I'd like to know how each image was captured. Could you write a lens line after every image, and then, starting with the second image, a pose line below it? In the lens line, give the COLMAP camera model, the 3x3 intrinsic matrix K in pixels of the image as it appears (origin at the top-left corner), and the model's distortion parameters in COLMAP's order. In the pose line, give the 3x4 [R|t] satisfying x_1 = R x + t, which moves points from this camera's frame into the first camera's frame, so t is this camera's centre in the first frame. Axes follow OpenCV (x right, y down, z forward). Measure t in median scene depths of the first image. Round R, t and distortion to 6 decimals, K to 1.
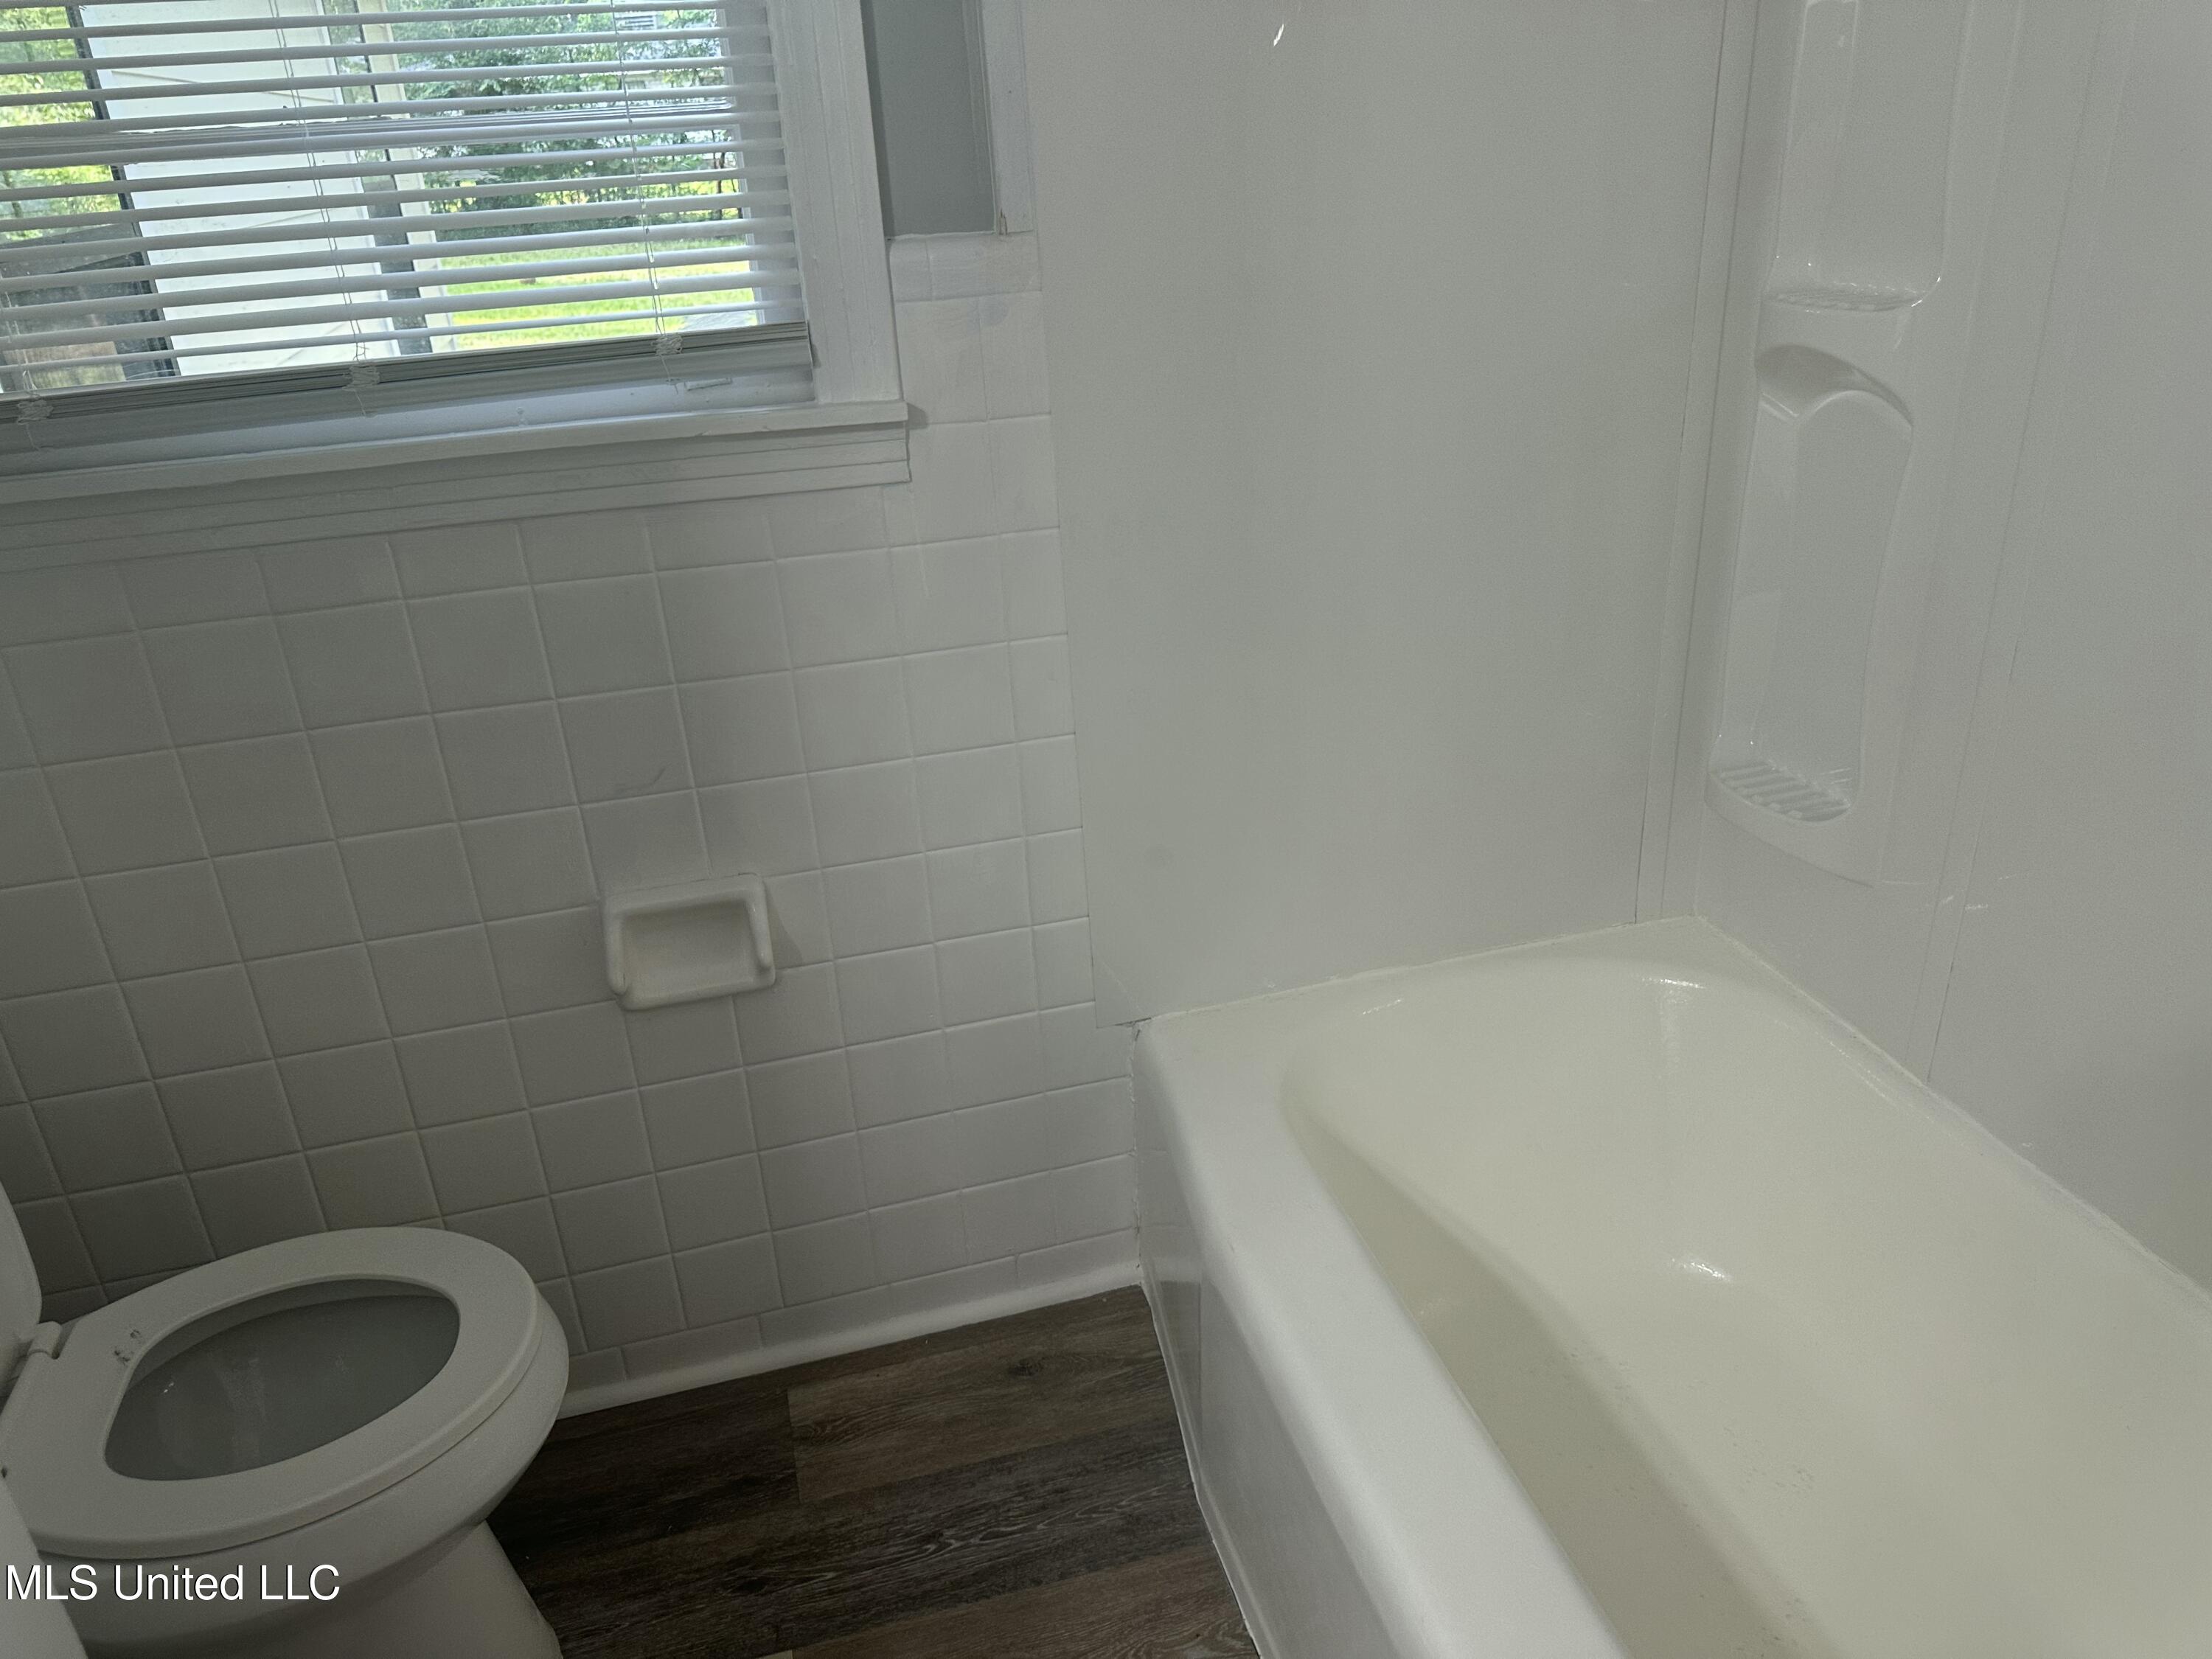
lens RADIAL K [[1560.0, 0, 1106.8], [0, 1560.0, 831.6], [0, 0, 1]] dist [0.047720, -0.076283]
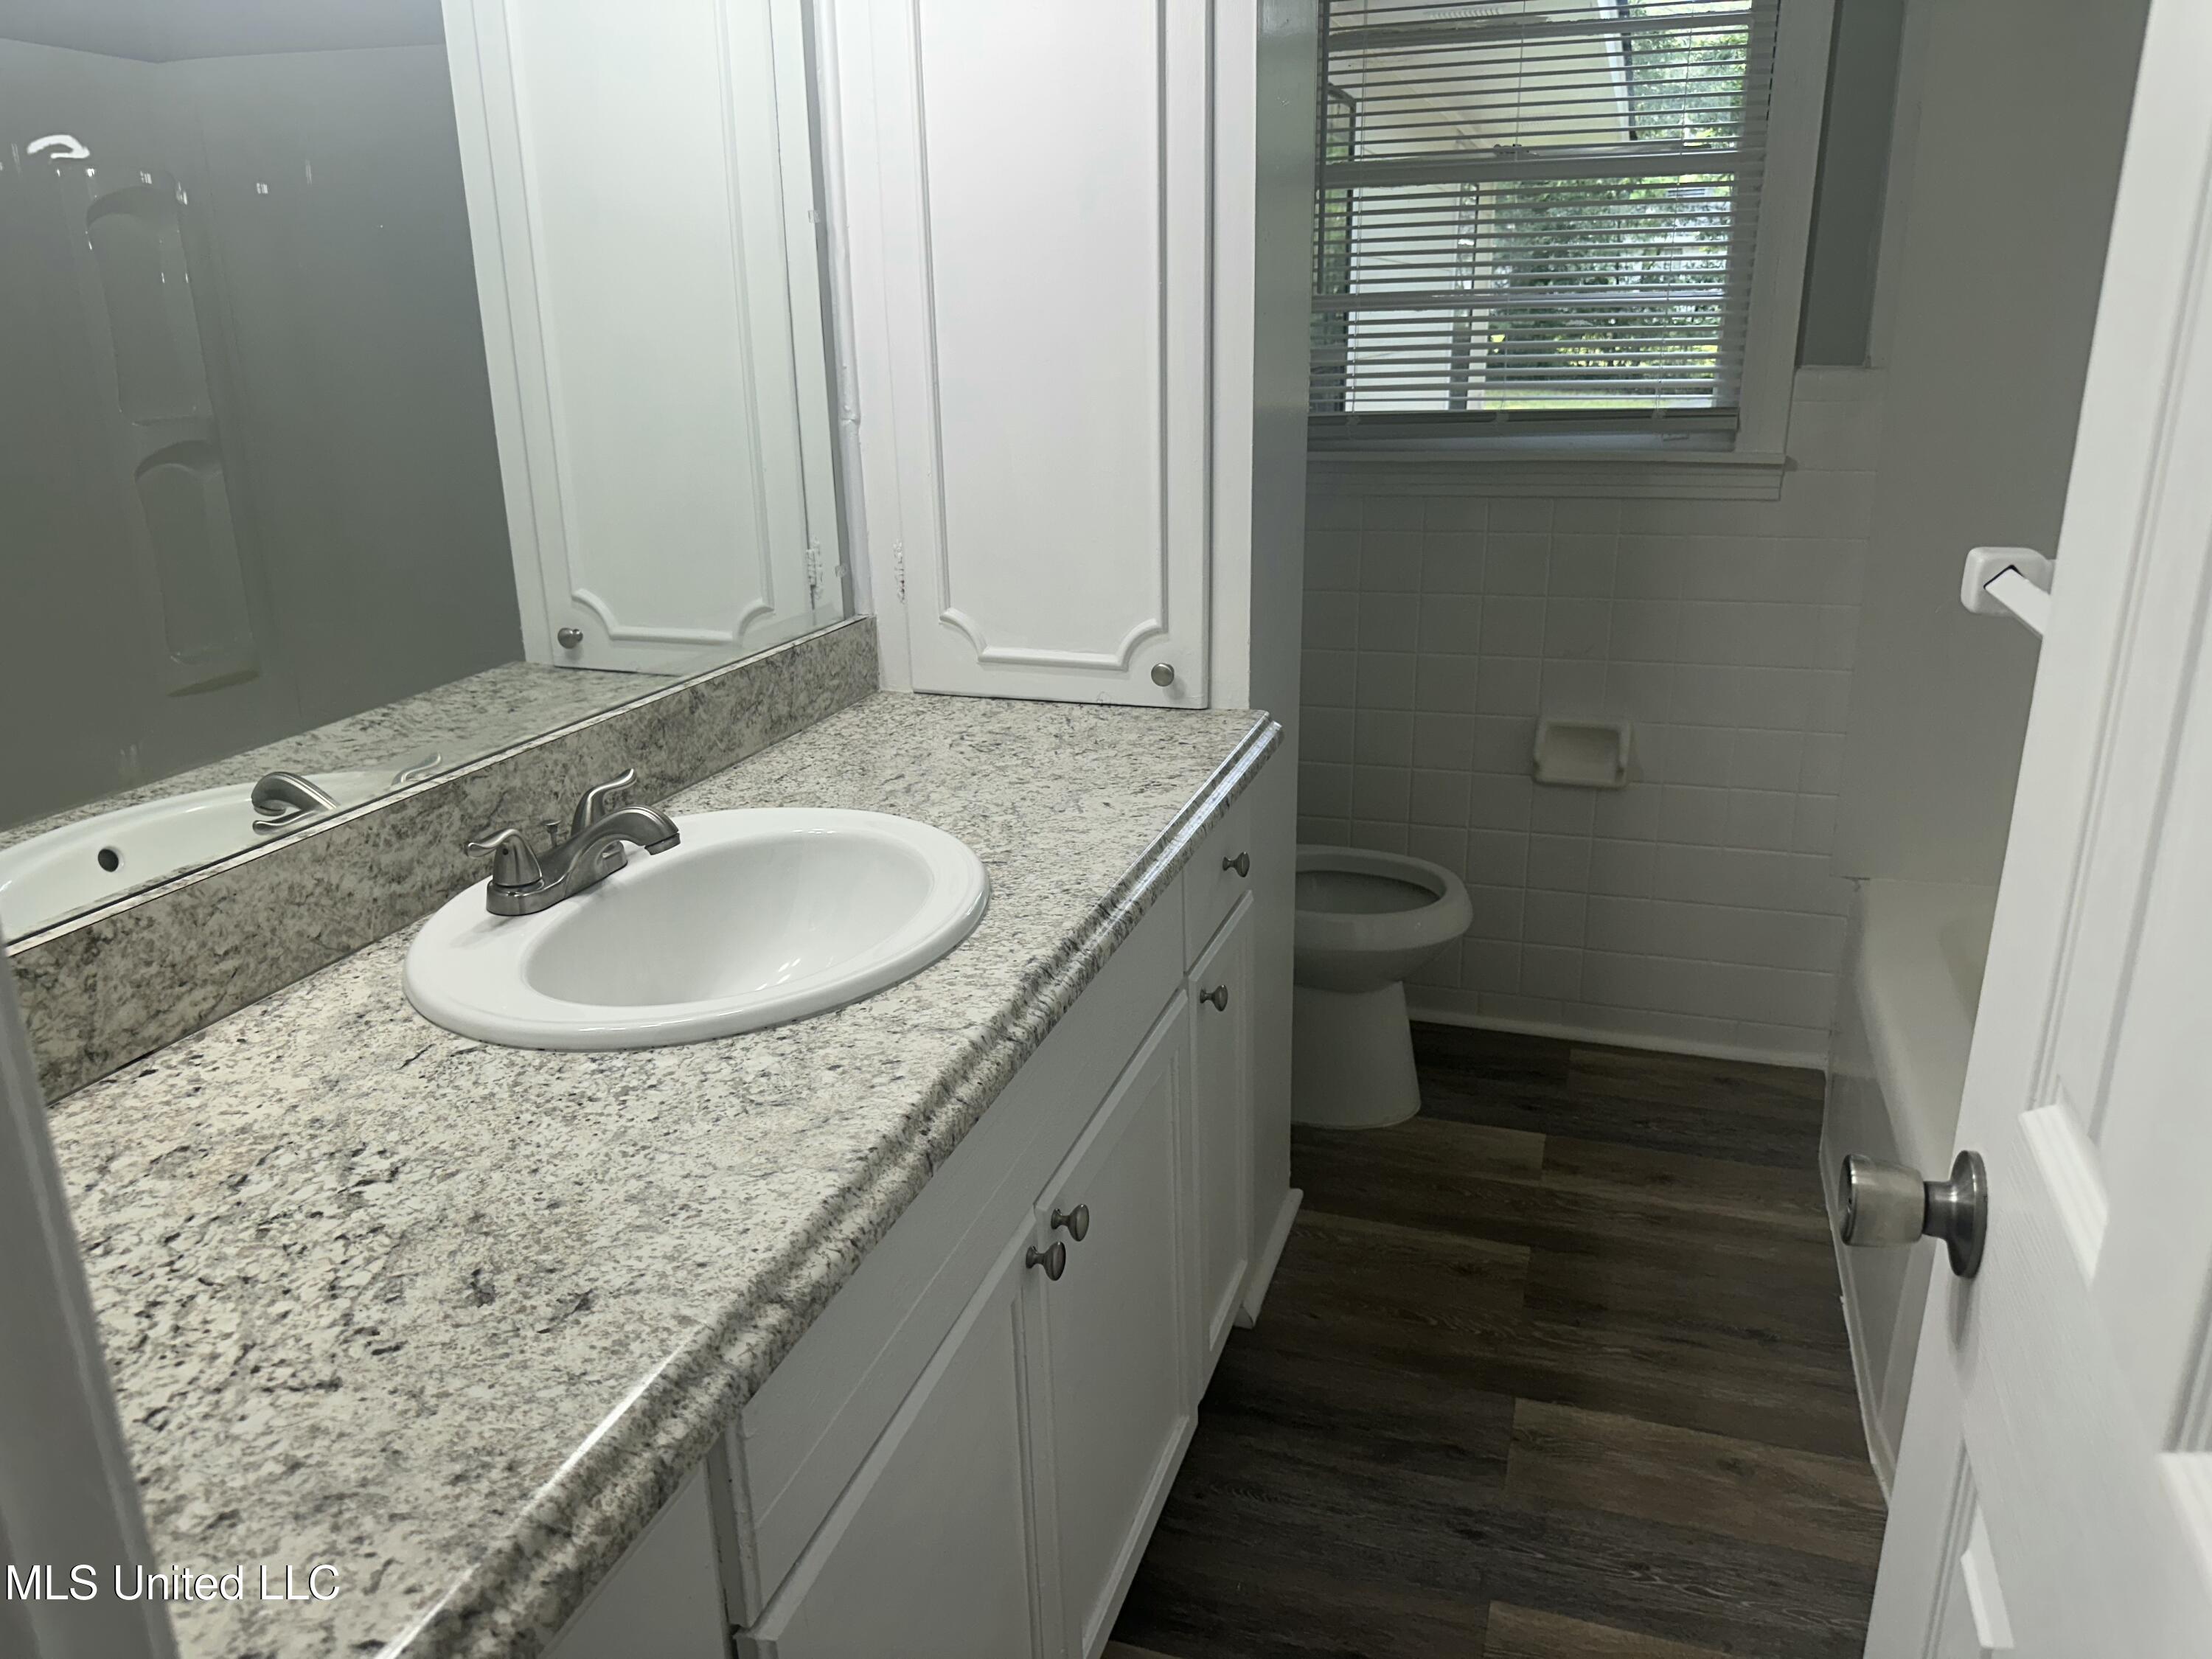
lens RADIAL K [[1572.7, 0, 1107.7], [0, 1572.7, 826.3], [0, 0, 1]] dist [0.051822, -0.081456]
pose [[0.838626, 0.205044, -0.504641, 0.203877], [-0.253128, 0.967035, -0.027732, 0.350048], [0.482319, 0.150996, 0.862884, -0.798297]]
